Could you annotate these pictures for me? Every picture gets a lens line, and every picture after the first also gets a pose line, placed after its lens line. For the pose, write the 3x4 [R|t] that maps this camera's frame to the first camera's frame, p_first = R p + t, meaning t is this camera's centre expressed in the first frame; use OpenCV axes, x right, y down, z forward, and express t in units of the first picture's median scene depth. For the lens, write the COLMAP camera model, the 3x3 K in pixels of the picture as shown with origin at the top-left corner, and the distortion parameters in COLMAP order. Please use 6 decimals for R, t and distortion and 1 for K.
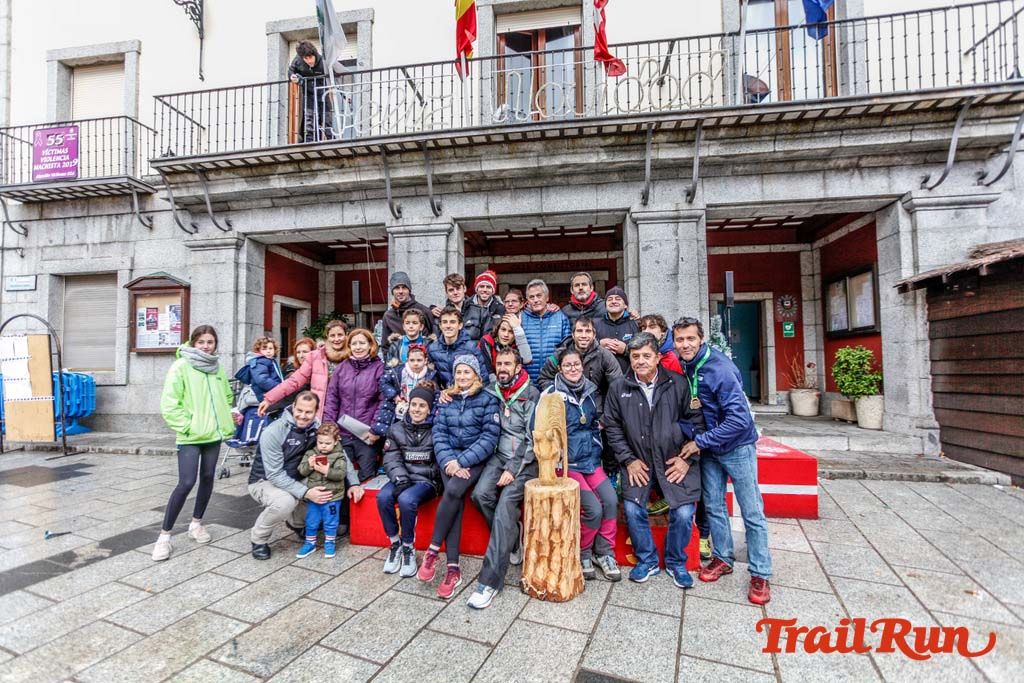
lens RADIAL K [[492.1, 0, 508.4], [0, 492.1, 356.8], [0, 0, 1]] dist [-0.041086, 0.021979]
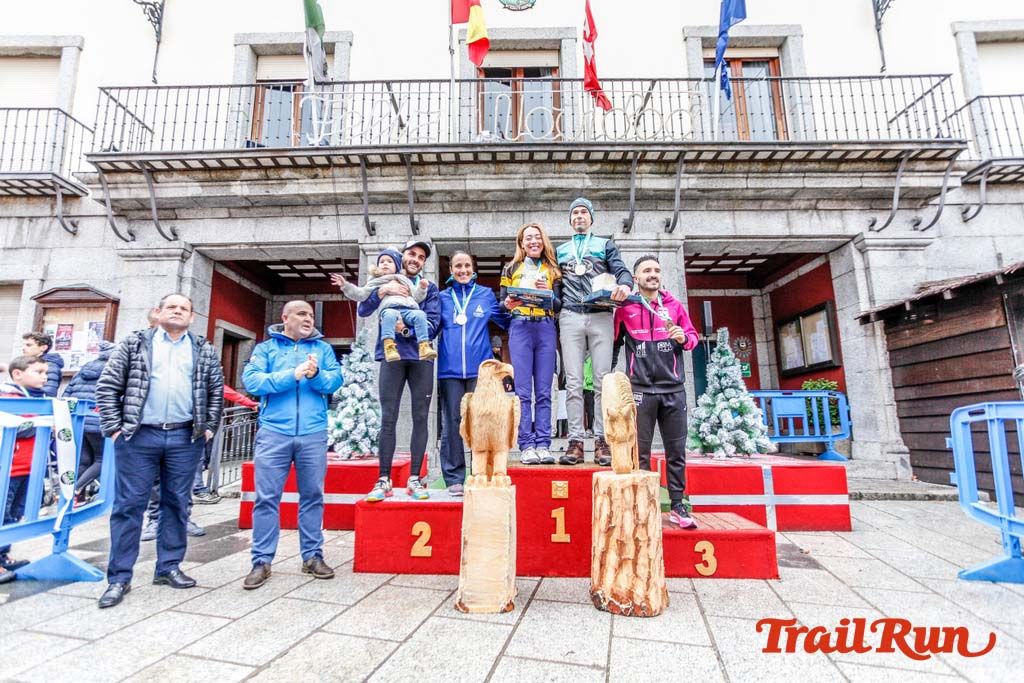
lens RADIAL K [[492.1, 0, 508.4], [0, 492.1, 356.8], [0, 0, 1]] dist [-0.041086, 0.021979]
pose [[0.989404, 0.019436, 0.143880, -0.107322], [-0.000658, 0.991589, -0.129422, 0.076377], [-0.145185, 0.127956, 0.981096, 0.078524]]
